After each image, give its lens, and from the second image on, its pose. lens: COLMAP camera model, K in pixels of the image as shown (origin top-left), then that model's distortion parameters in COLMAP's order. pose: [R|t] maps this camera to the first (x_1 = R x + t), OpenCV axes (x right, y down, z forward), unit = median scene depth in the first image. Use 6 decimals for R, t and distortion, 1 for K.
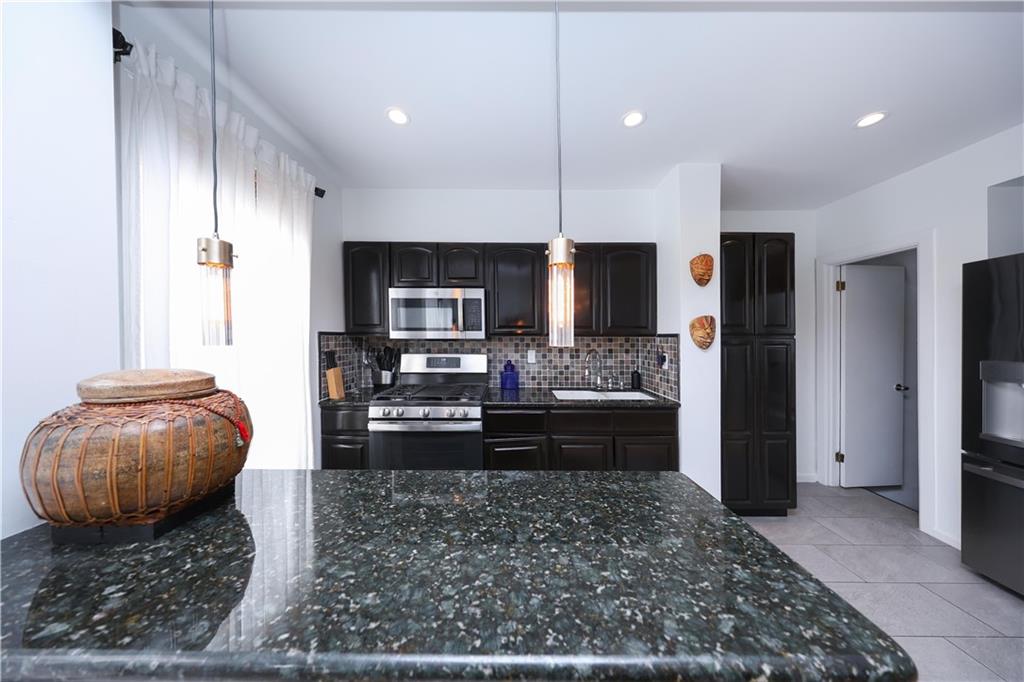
lens RADIAL K [[296.1, 0, 511.5], [0, 296.1, 342.5], [0, 0, 1]] dist [-0.003368, -0.000137]
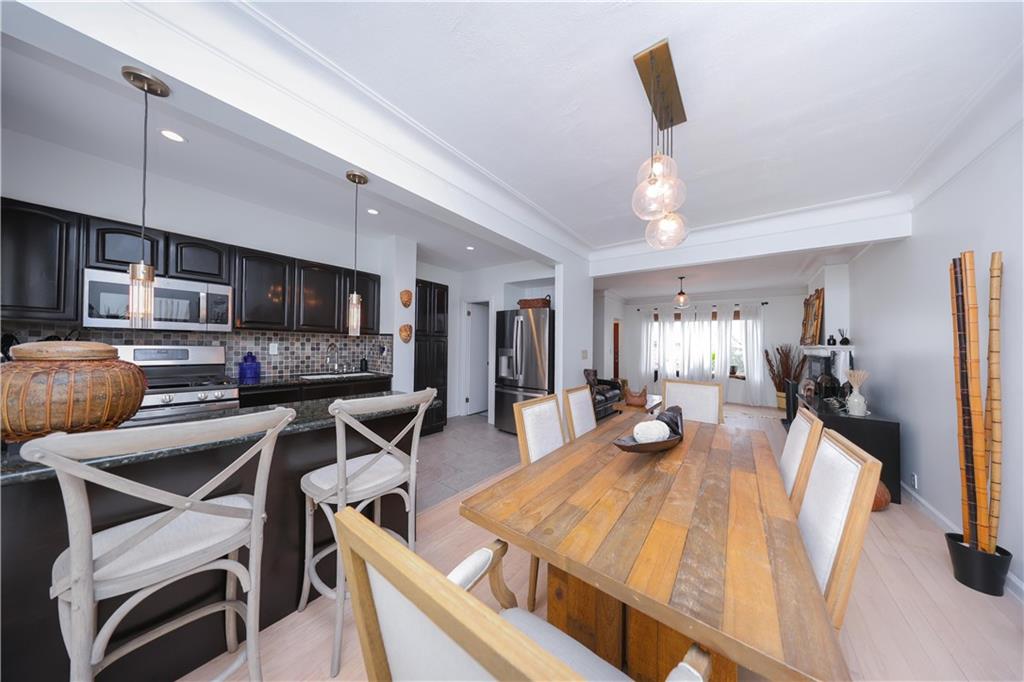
lens RADIAL K [[296.1, 0, 510.2], [0, 296.1, 338.1], [0, 0, 1]] dist [-0.003368, -0.000137]
pose [[0.618366, 0.028528, 0.785372, -0.314098], [-0.014827, 0.999587, -0.024634, 0.023503], [-0.785750, 0.003588, 0.618534, -0.516081]]
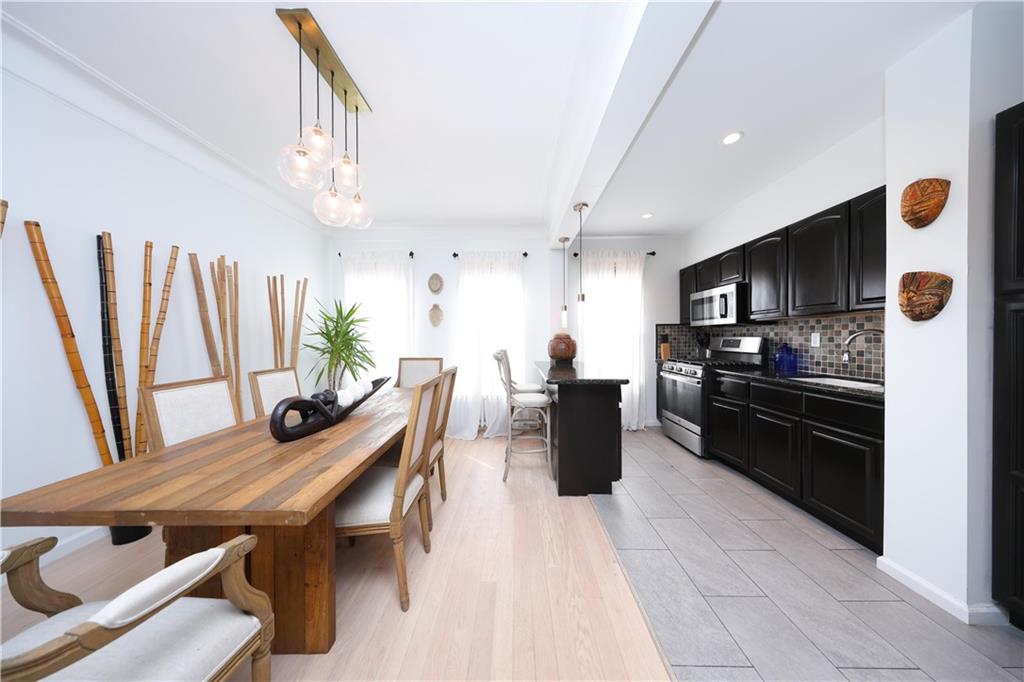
lens RADIAL K [[296.1, 0, 514.3], [0, 296.1, 348.2], [0, 0, 1]] dist [-0.003368, -0.000137]
pose [[-0.015826, 0.030956, -0.999395, 1.175873], [-0.009122, 0.999475, 0.031102, 0.062581], [0.999833, 0.009608, -0.015535, 0.086193]]
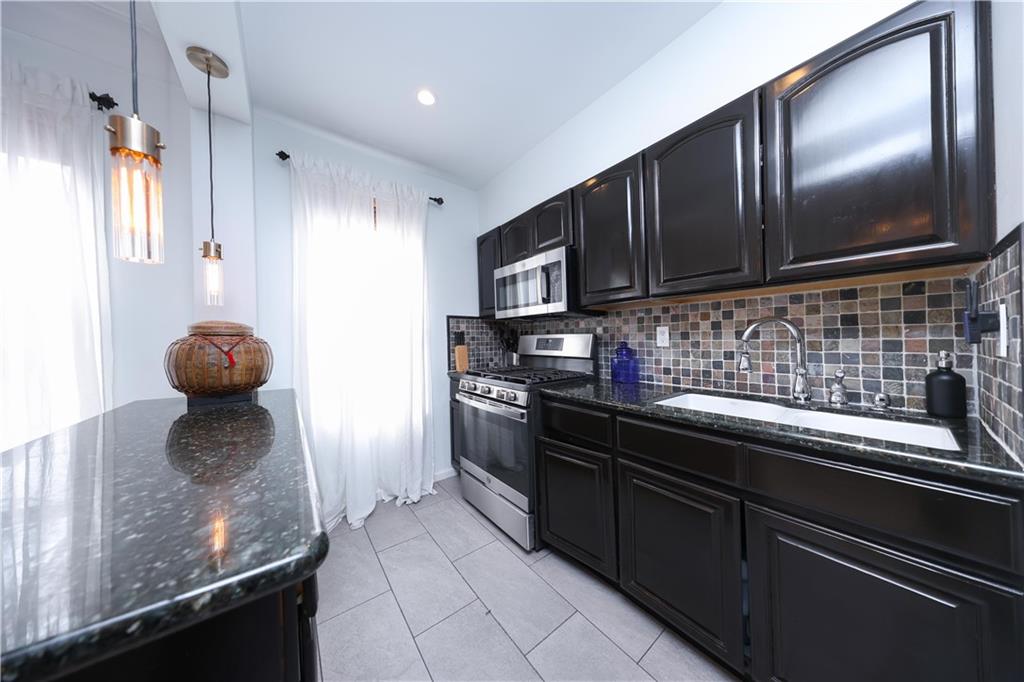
lens RADIAL K [[296.1, 0, 511.9], [0, 296.1, 345.0], [0, 0, 1]] dist [-0.003368, -0.000137]
pose [[0.605793, 0.002351, -0.795619, 0.442880], [0.000756, 0.999993, 0.003530, 0.073756], [0.795622, -0.002740, 0.605787, 0.415670]]
